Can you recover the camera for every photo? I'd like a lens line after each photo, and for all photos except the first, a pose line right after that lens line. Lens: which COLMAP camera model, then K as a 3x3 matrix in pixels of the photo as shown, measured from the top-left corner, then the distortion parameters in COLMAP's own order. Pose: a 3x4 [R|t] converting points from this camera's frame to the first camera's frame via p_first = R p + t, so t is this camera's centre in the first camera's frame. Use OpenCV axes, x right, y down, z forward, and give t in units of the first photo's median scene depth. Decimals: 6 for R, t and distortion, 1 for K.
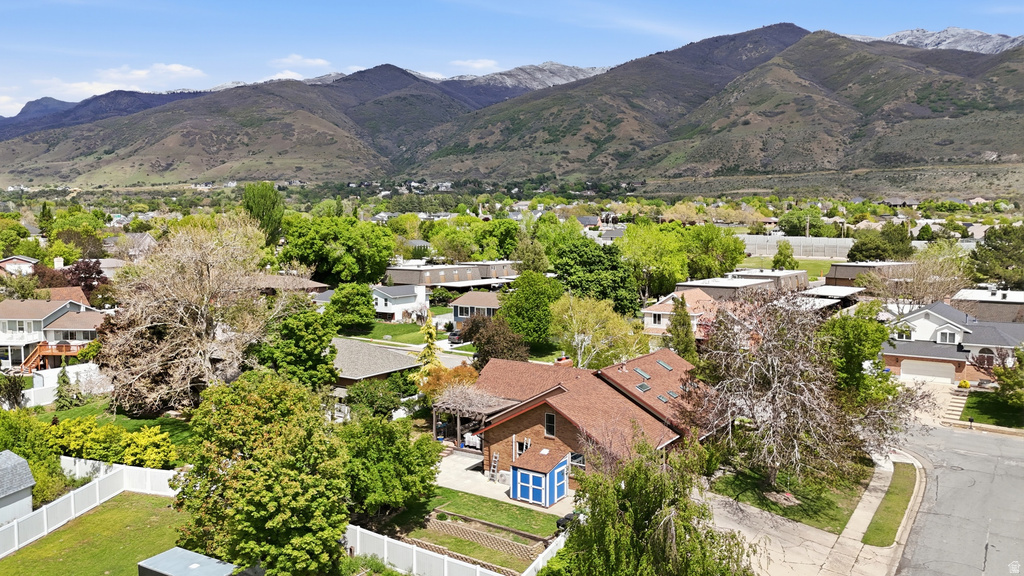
lens RADIAL K [[748.2, 0, 511.9], [0, 748.2, 285.2], [0, 0, 1]] dist [0.042836, -0.016410]
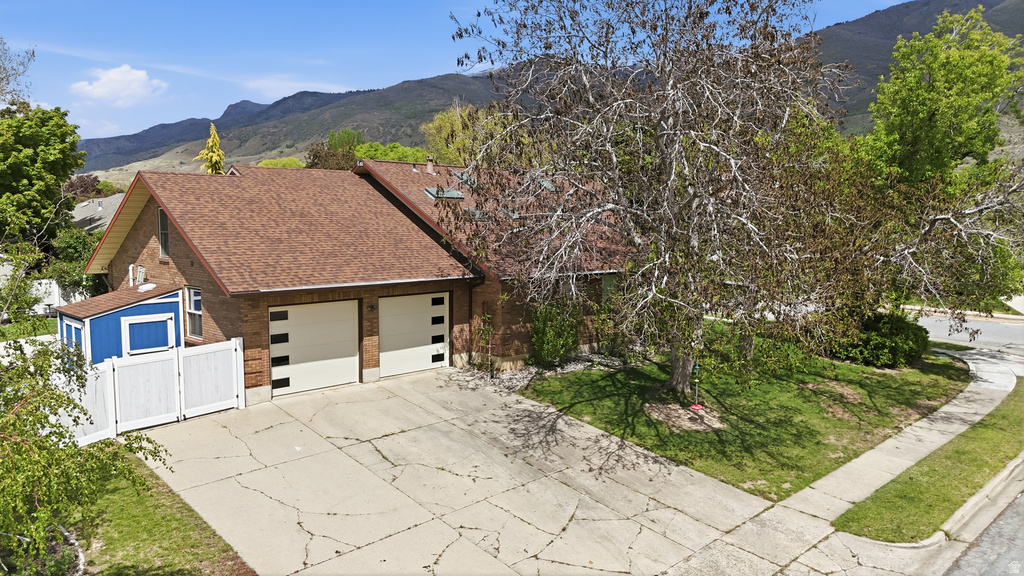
lens RADIAL K [[748.2, 0, 511.5], [0, 748.2, 290.0], [0, 0, 1]] dist [0.042836, -0.016410]
pose [[0.978227, 0.015646, -0.206946, 0.305621], [-0.011272, 0.999688, 0.022299, 0.178488], [0.207231, -0.019481, 0.978098, 0.501816]]
